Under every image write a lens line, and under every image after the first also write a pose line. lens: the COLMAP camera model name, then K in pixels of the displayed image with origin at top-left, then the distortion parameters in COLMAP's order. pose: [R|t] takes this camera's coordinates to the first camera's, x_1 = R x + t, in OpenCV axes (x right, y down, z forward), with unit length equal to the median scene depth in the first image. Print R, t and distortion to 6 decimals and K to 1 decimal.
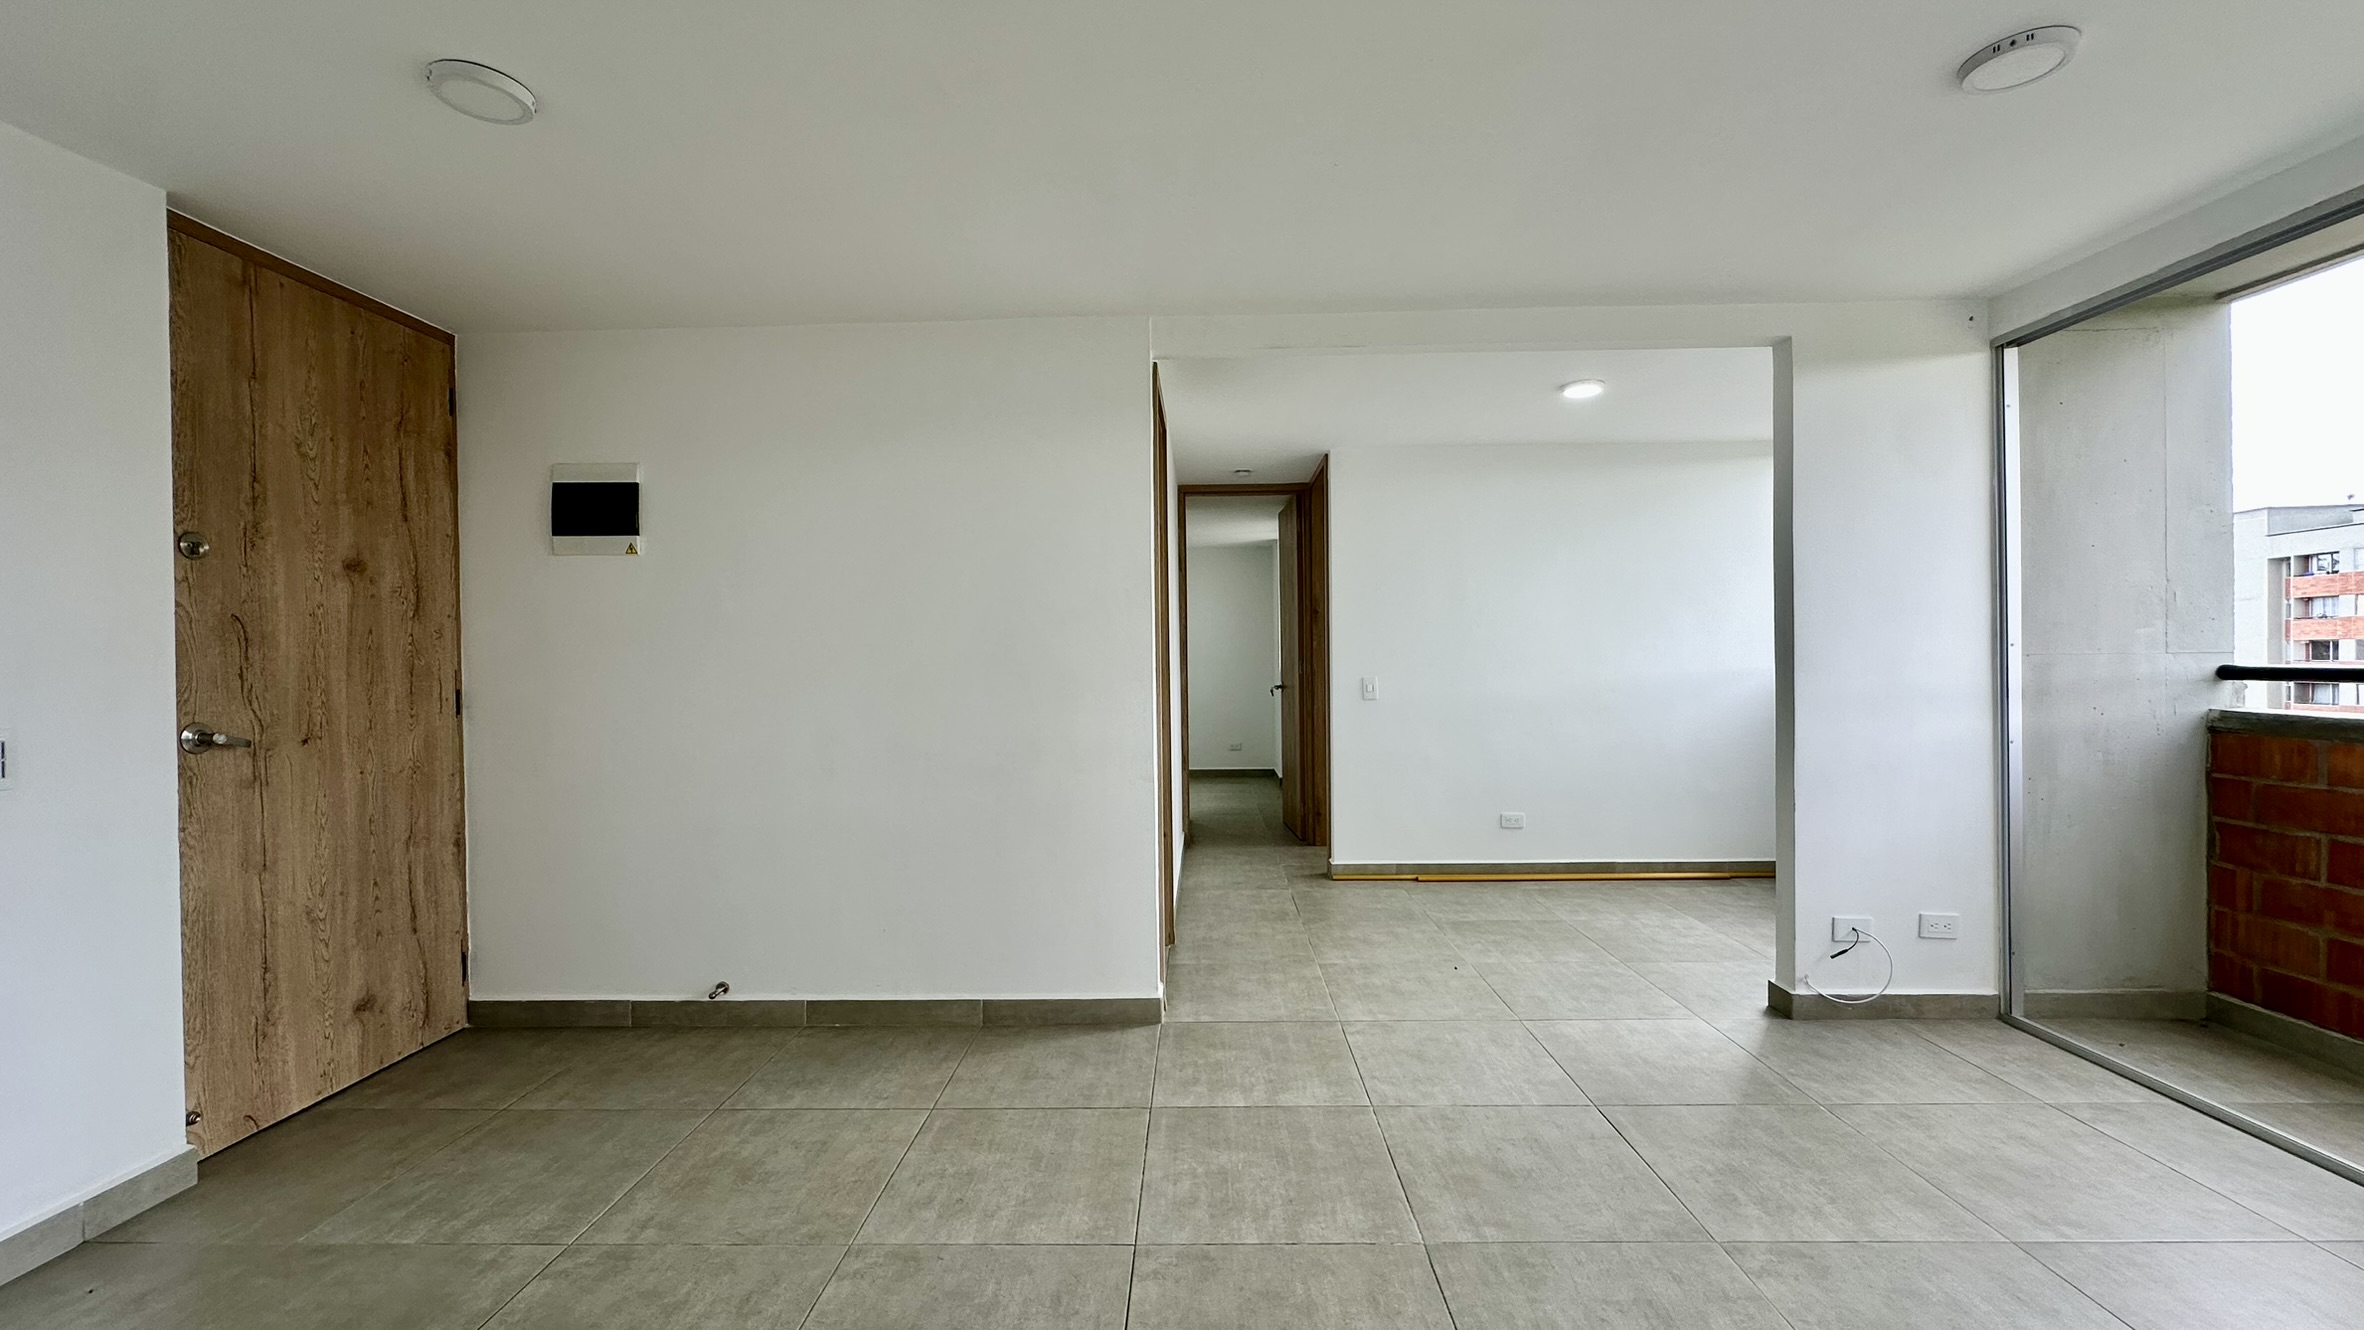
lens RADIAL K [[941.2, 0, 1180.1], [0, 941.2, 667.8], [0, 0, 1]] dist [-0.004072, 0.000786]
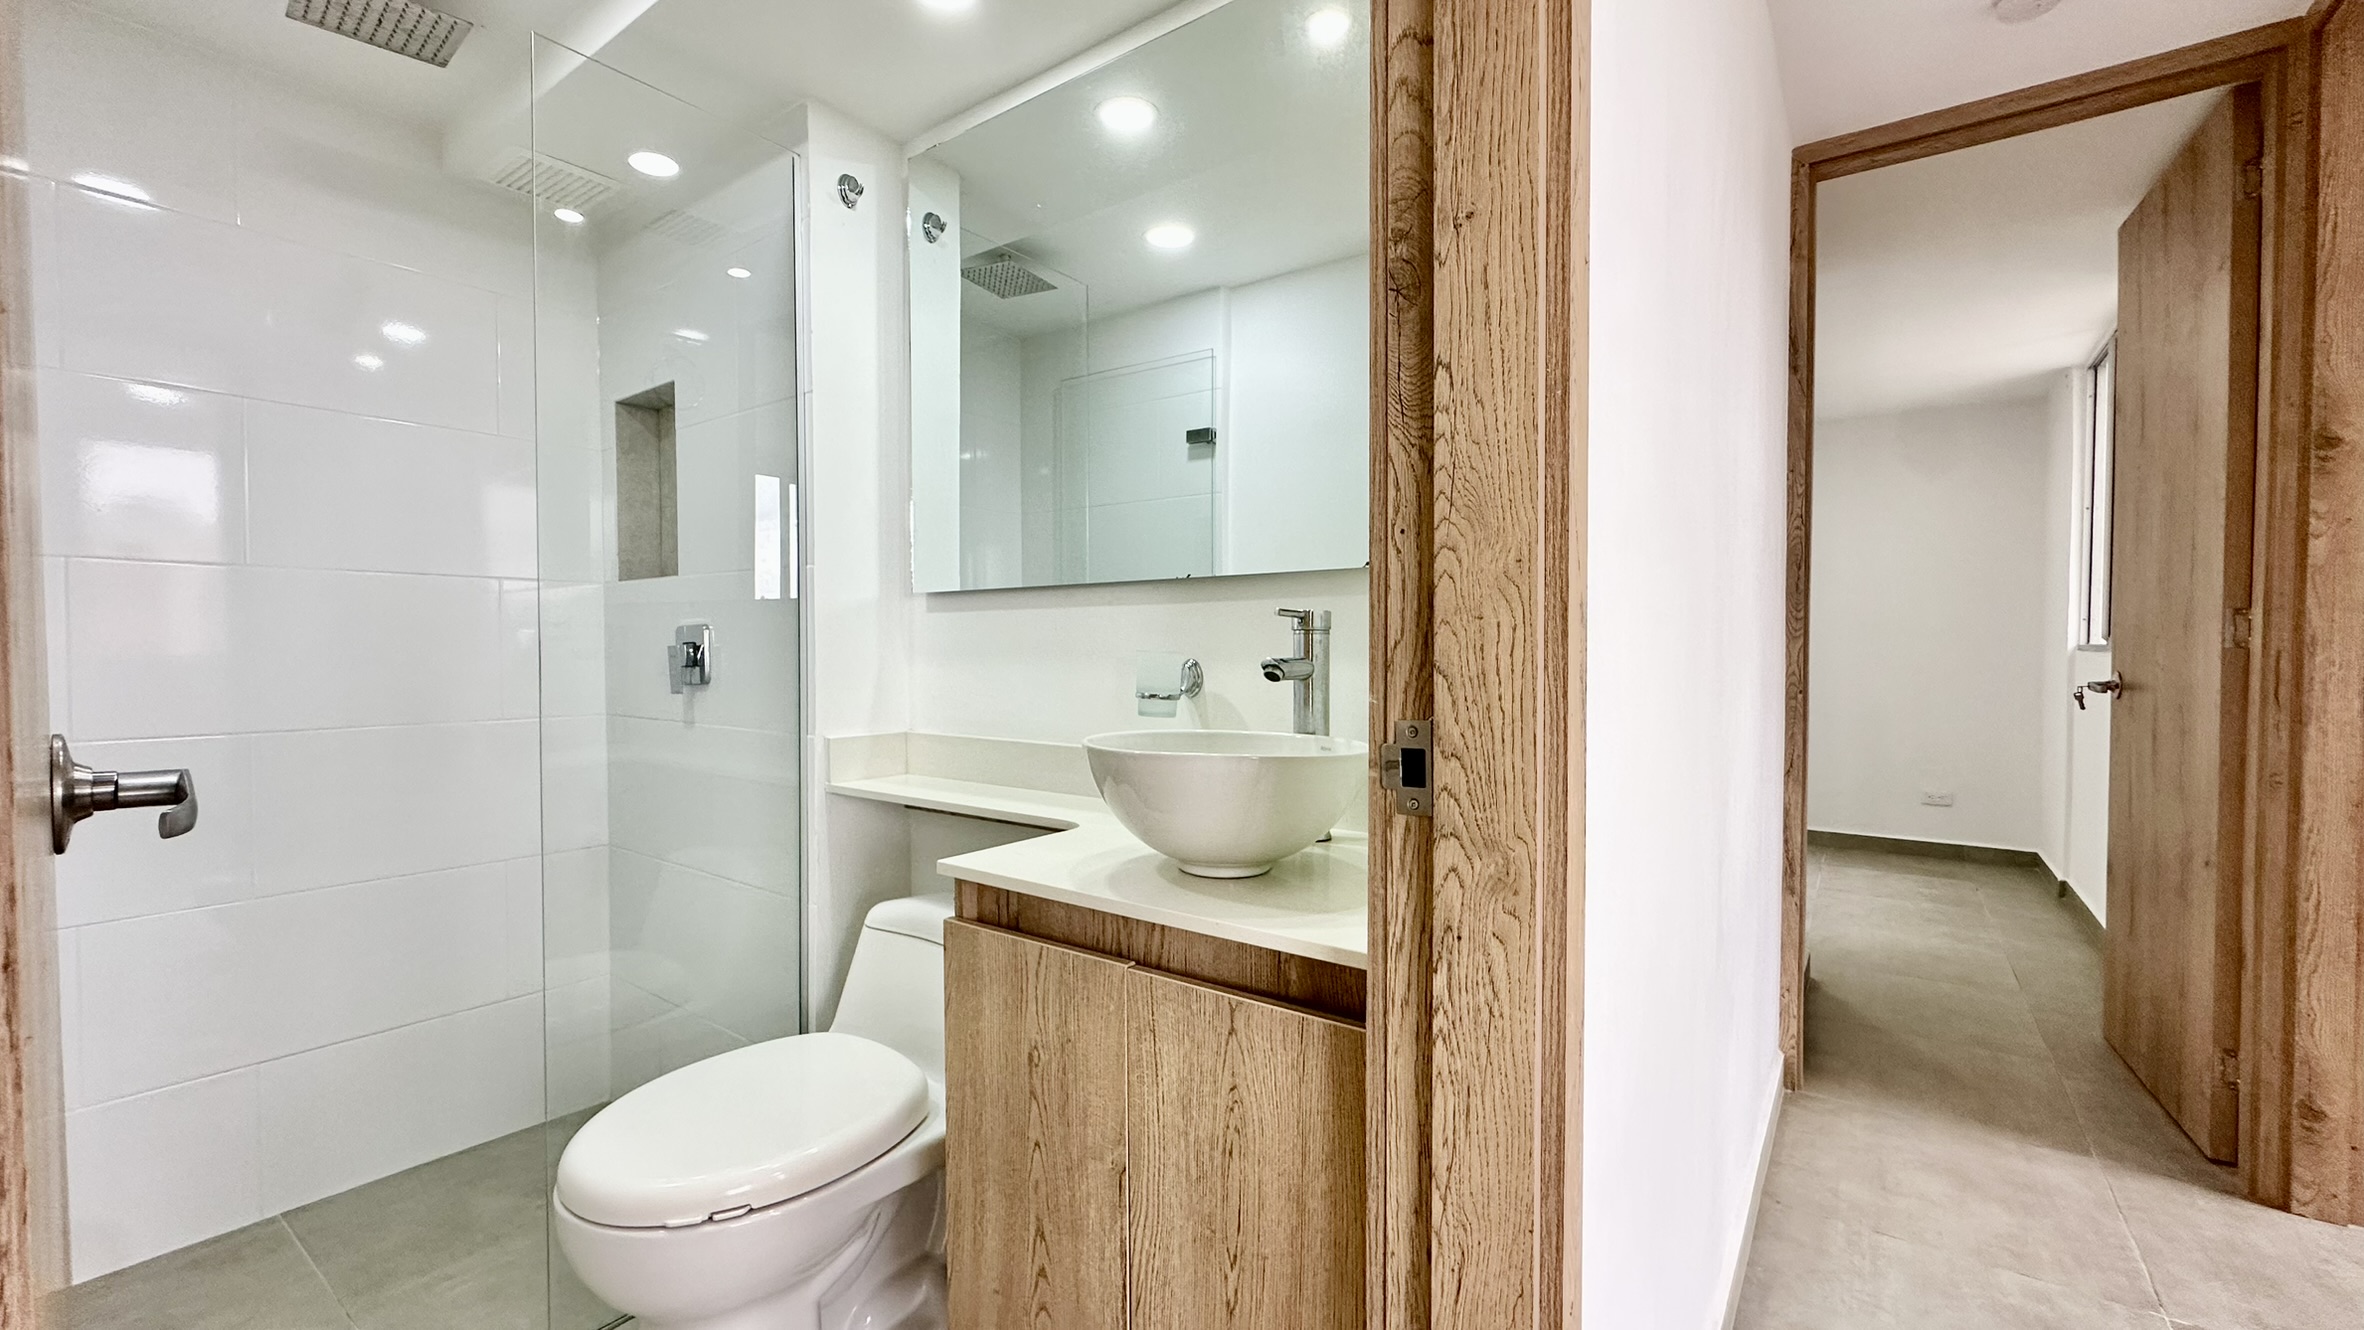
lens RADIAL K [[941.2, 0, 1180.1], [0, 941.2, 667.8], [0, 0, 1]] dist [-0.004072, 0.000786]
pose [[0.819906, 0.026695, -0.571876, 0.038074], [-0.016247, 0.999595, 0.023369, 0.025429], [0.572268, -0.009869, 0.820007, 1.196254]]
